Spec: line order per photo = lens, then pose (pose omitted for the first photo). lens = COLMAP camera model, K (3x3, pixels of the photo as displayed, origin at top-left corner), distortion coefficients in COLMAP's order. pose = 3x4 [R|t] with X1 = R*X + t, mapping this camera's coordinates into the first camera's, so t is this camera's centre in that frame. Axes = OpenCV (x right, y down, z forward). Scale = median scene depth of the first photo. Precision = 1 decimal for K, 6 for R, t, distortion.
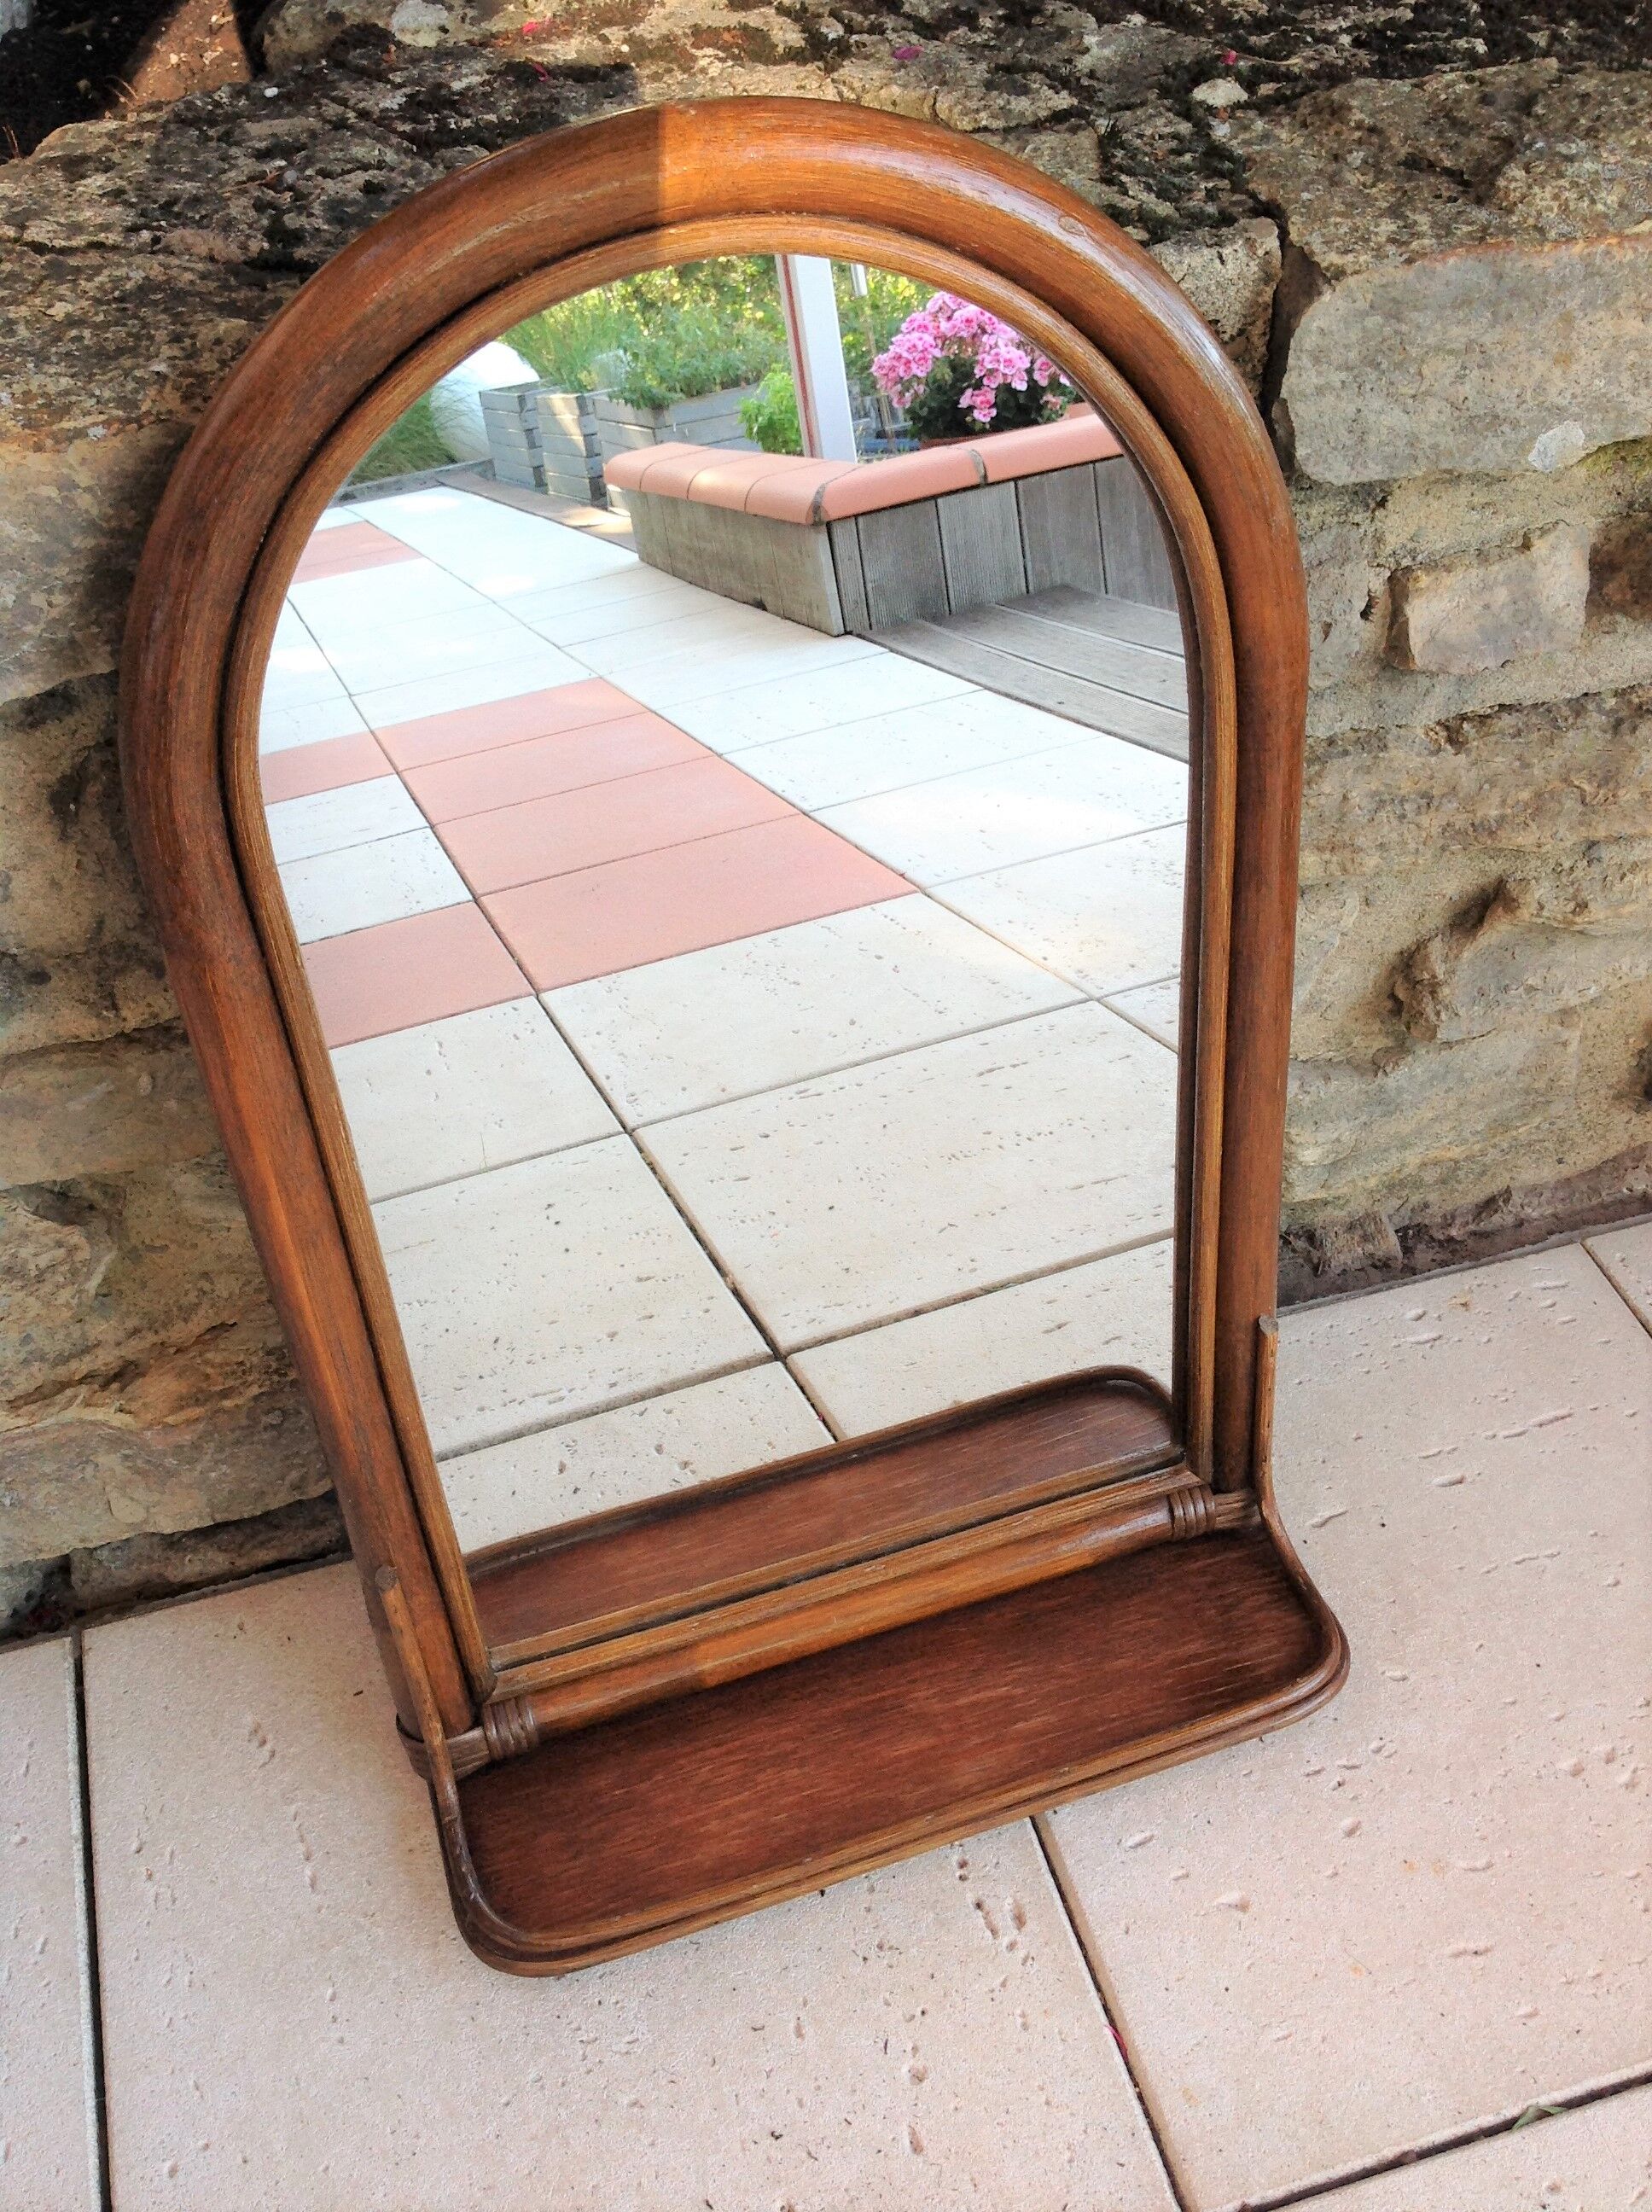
lens RADIAL K [[2240.5, 0, 802.2], [0, 2240.5, 1112.4], [0, 0, 1]] dist [0.139517, -0.370644]
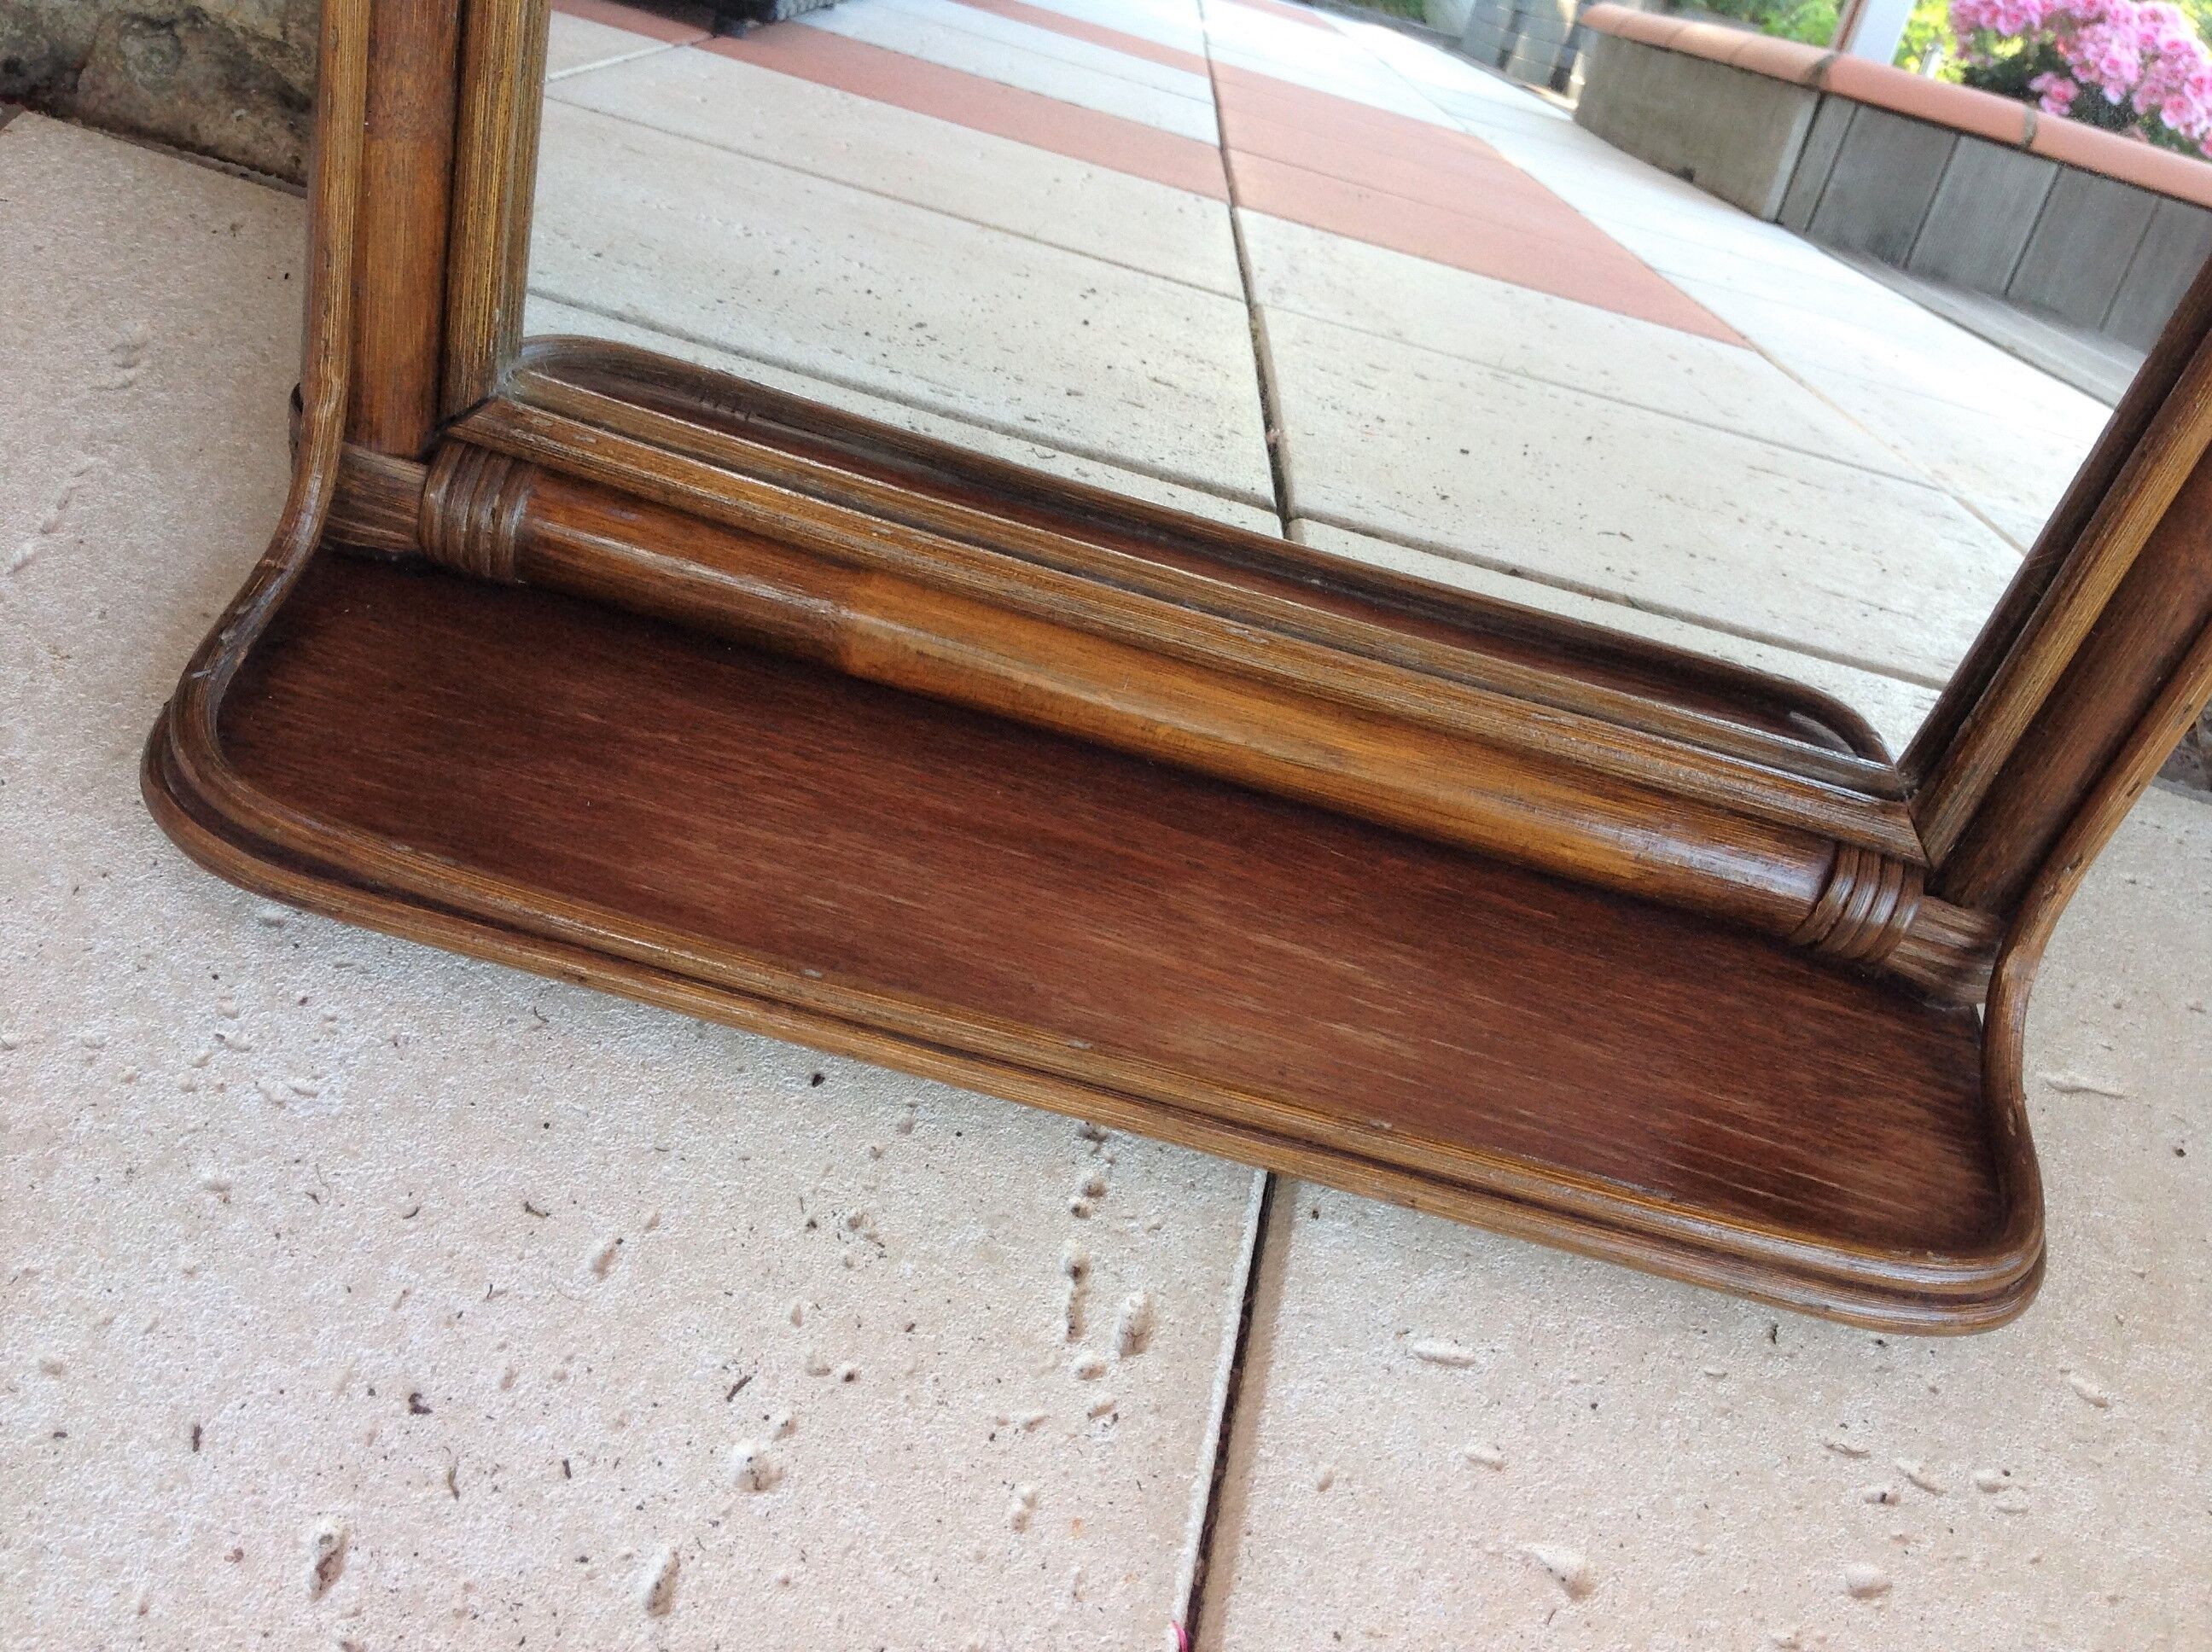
lens RADIAL K [[2140.9, 0, 1055.2], [0, 2140.9, 877.7], [0, 0, 1]] dist [0.134949, -0.343469]
pose [[0.848685, 0.508502, -0.145466, 0.098852], [-0.507513, 0.860380, 0.046657, 0.264382], [0.148881, 0.034229, 0.988263, 0.562617]]
